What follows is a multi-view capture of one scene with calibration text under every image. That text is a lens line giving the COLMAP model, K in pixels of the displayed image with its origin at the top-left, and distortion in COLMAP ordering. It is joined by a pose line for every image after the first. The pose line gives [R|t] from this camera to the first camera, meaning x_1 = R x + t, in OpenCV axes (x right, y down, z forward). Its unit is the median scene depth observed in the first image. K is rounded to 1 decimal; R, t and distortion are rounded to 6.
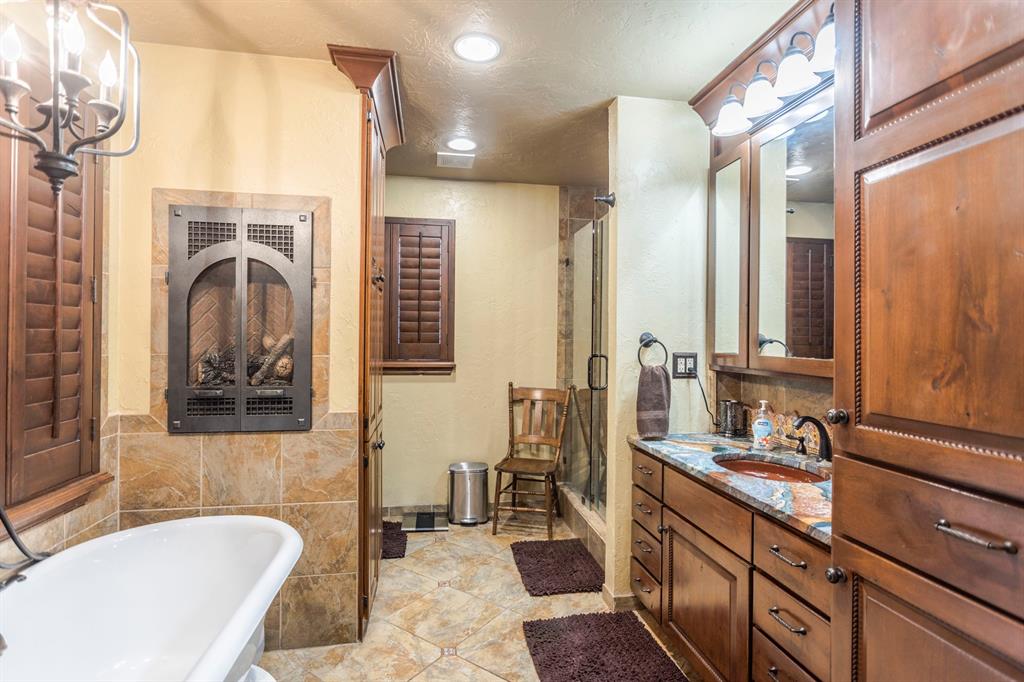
lens RADIAL K [[493.6, 0, 513.1], [0, 493.6, 338.7], [0, 0, 1]] dist [-0.011512, 0.002402]
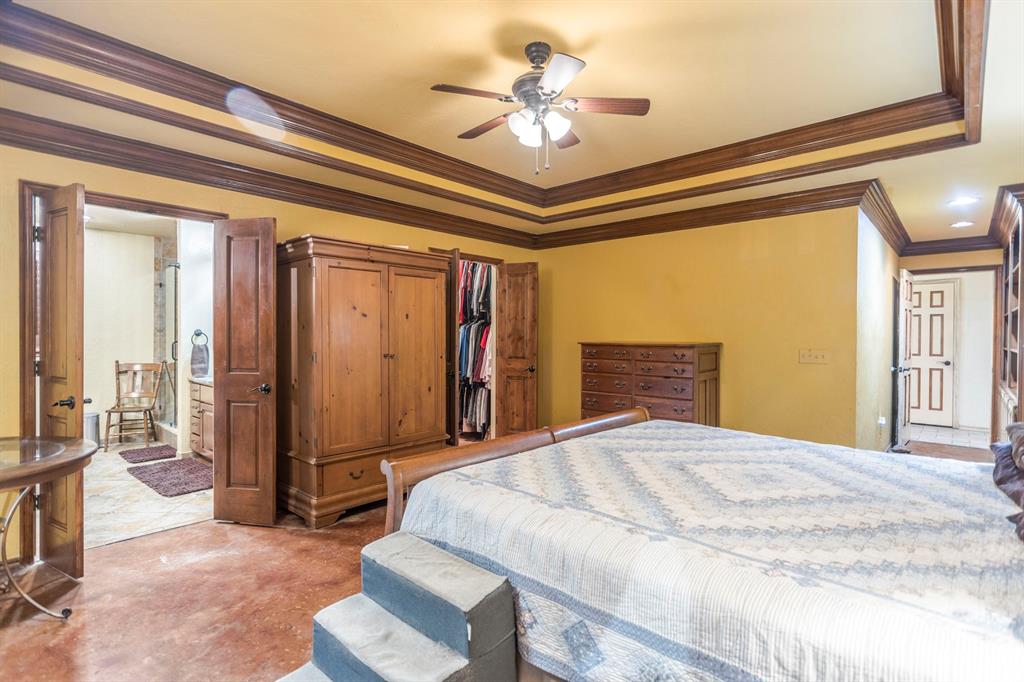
lens RADIAL K [[493.6, 0, 517.1], [0, 493.6, 337.0], [0, 0, 1]] dist [-0.011512, 0.002402]
pose [[0.772564, -0.010543, 0.634849, -0.010794], [0.004313, 0.999926, 0.011357, 0.001728], [-0.634922, -0.006036, 0.772553, -1.020111]]
